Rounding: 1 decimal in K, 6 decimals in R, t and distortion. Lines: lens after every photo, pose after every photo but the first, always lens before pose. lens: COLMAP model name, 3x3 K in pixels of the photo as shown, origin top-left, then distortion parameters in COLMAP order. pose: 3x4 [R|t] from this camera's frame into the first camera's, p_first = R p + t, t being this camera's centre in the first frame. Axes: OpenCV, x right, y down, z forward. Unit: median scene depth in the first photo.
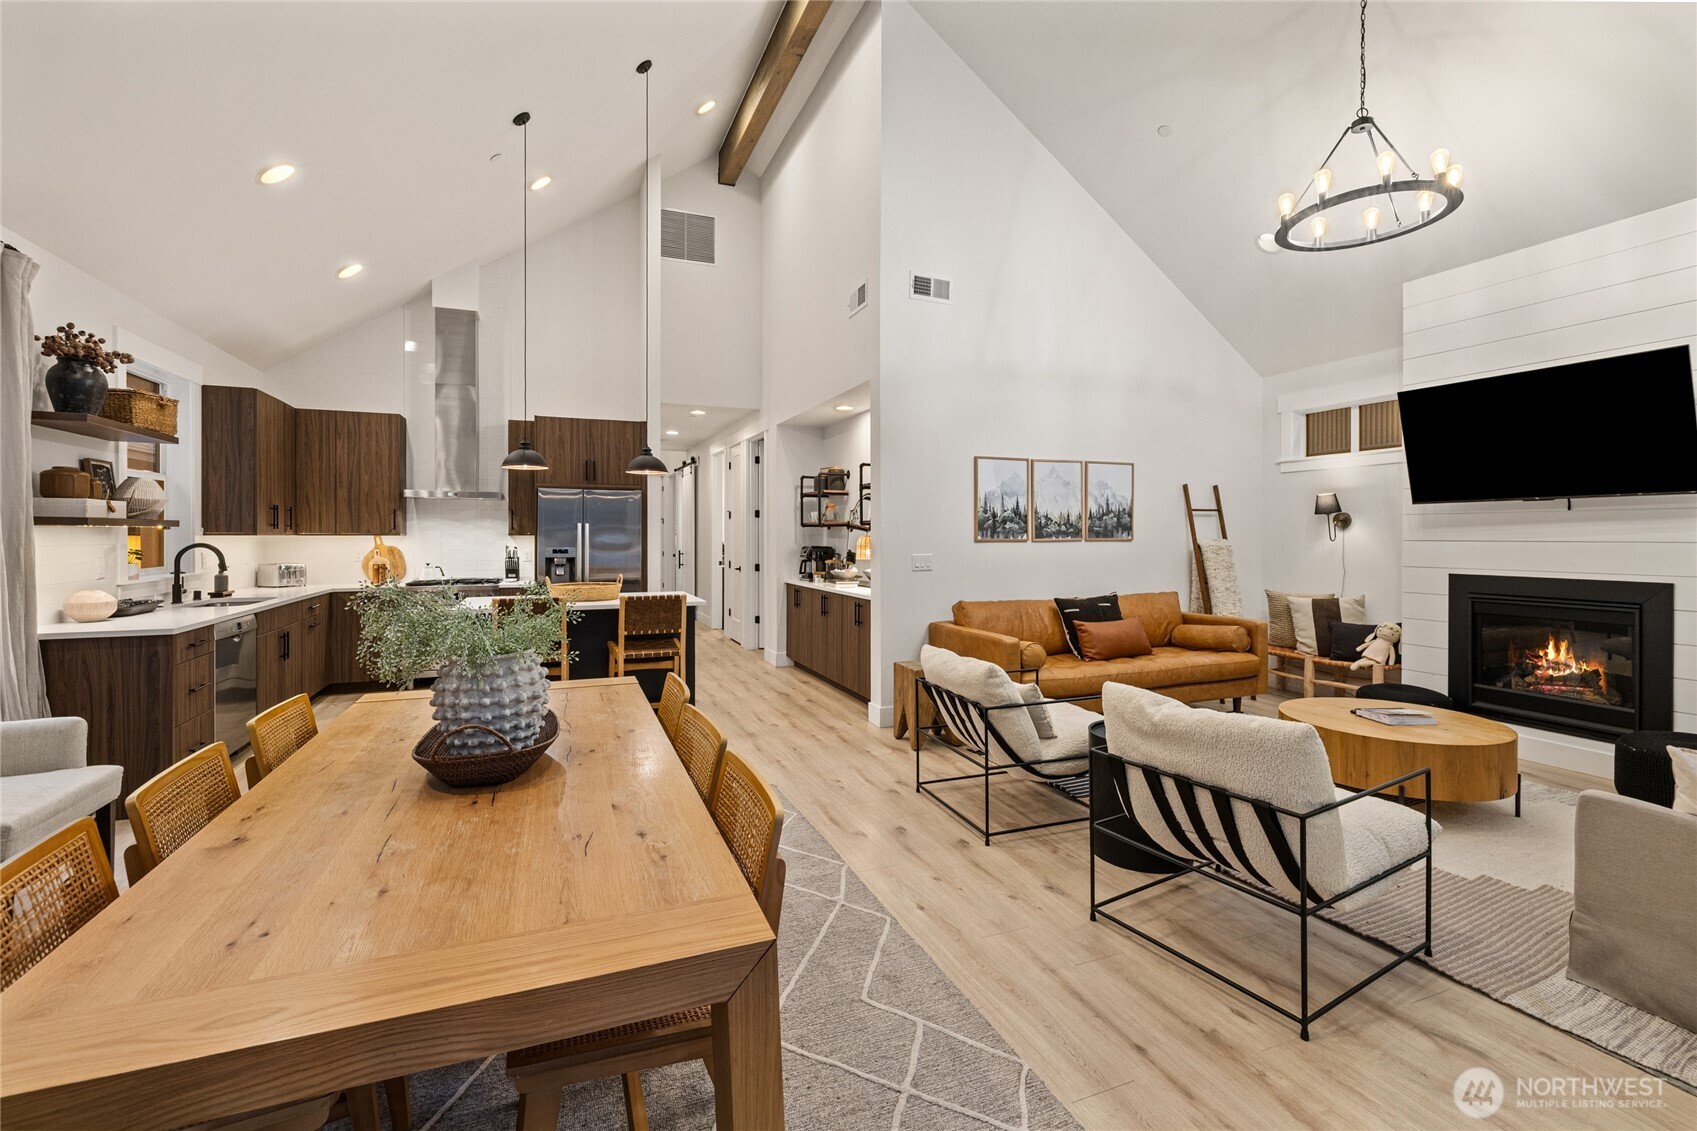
lens RADIAL K [[731.4, 0, 838.8], [0, 731.4, 539.6], [0, 0, 1]] dist [0.001914, 0.000077]
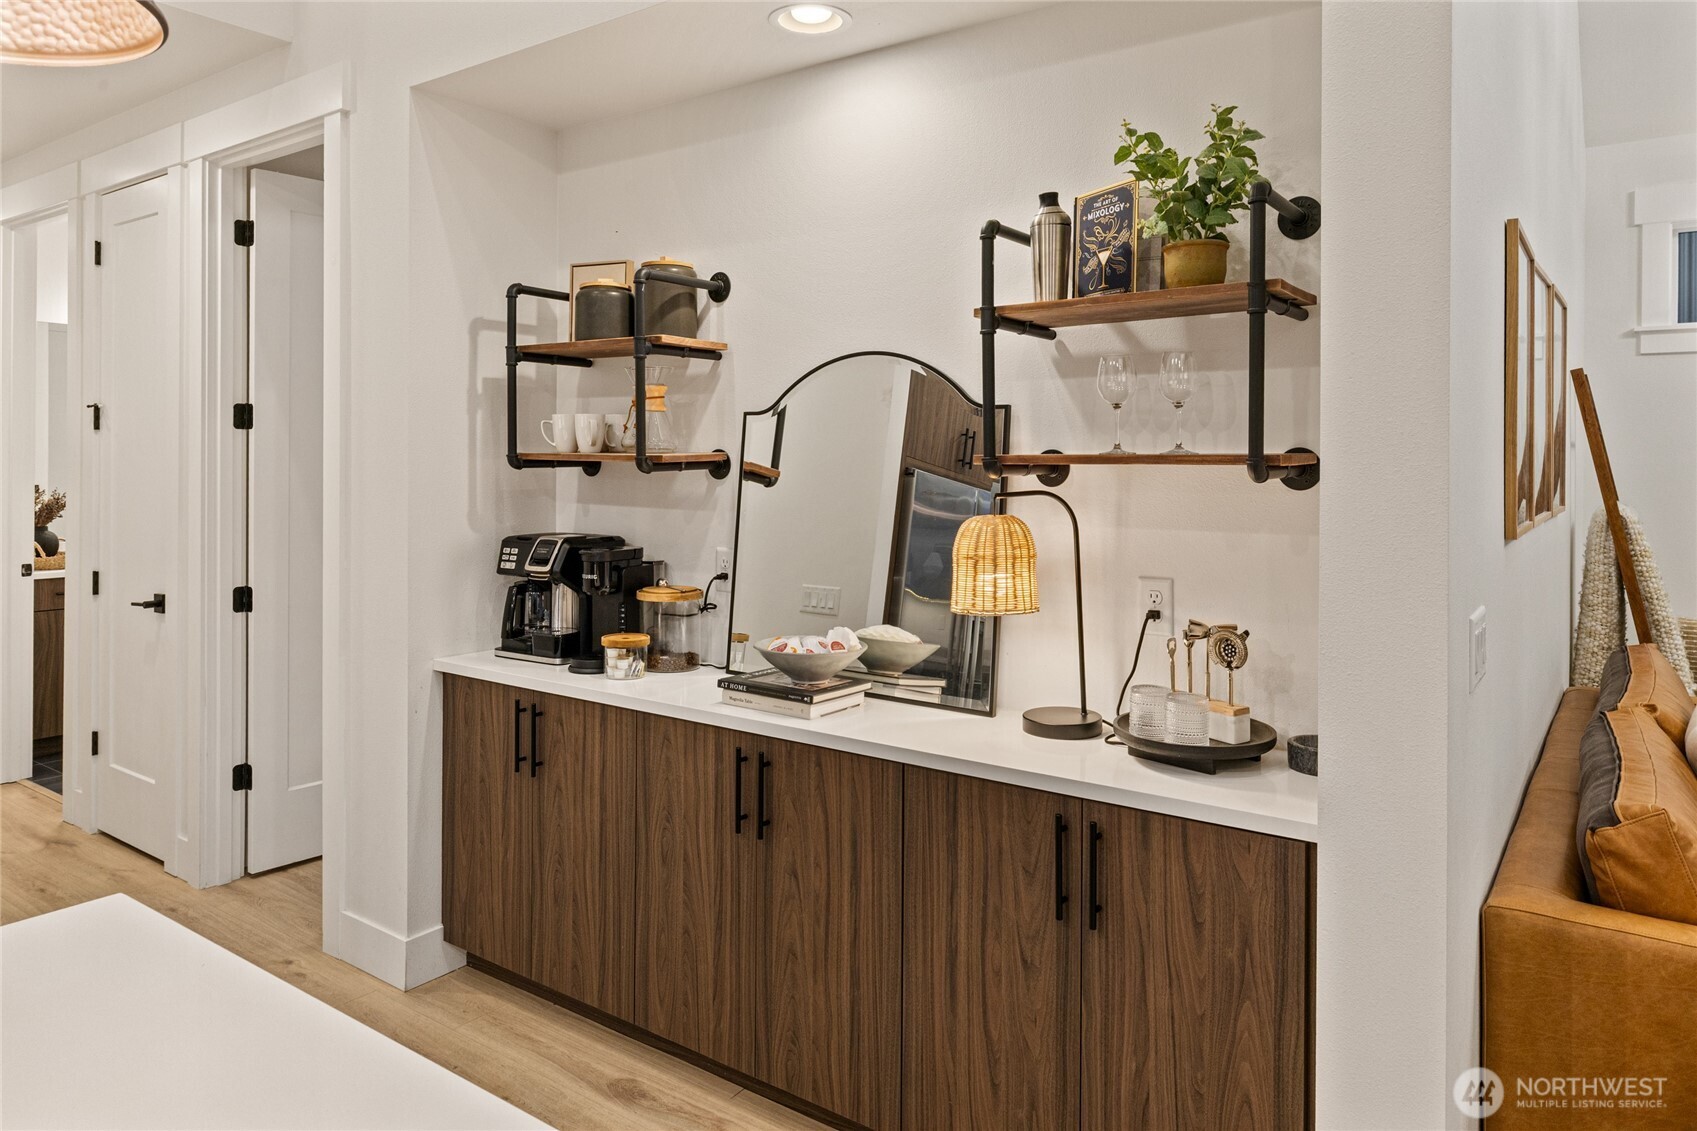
lens RADIAL K [[1107.1, 0, 843.0], [0, 1107.1, 455.1], [0, 0, 1]] dist [-0.003198, 0.001455]
pose [[0.843480, 0.002206, 0.537156, -0.205072], [0.001068, 0.999983, -0.005784, -0.023728], [-0.537160, 0.005452, 0.843463, 0.697029]]
